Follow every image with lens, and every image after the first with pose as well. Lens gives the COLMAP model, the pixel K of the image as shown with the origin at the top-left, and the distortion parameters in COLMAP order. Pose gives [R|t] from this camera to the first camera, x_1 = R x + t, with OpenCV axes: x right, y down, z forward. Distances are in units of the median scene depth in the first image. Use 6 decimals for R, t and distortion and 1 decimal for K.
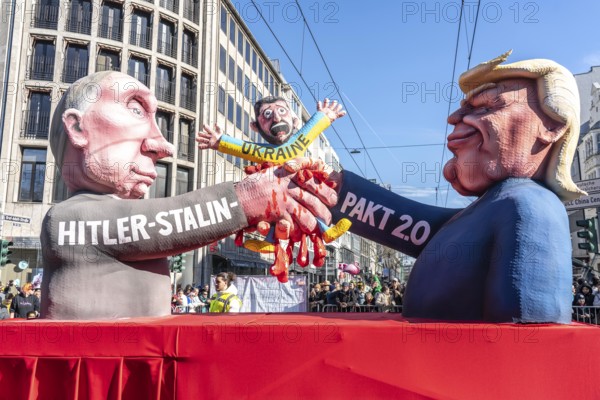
lens RADIAL K [[364.3, 0, 277.7], [0, 364.3, 186.3], [0, 0, 1]] dist [-0.026687, -0.000728]
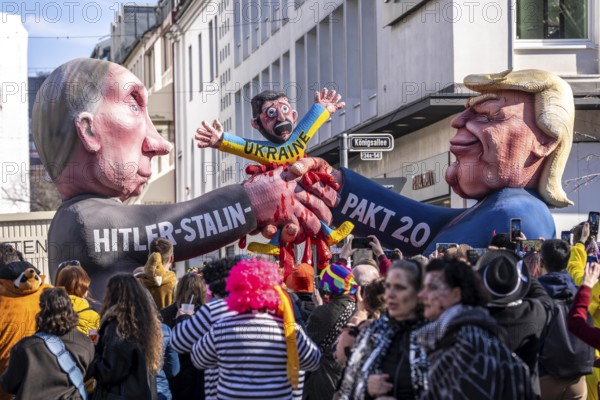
lens RADIAL K [[418.1, 0, 300.0], [0, 418.1, 200.0], [0, 0, 1]] dist [-0.005029, -0.003137]
pose [[0.994858, 0.010110, 0.100770, -0.075295], [-0.015631, 0.998411, 0.054145, -0.035324], [-0.100062, -0.055442, 0.993435, -0.146144]]
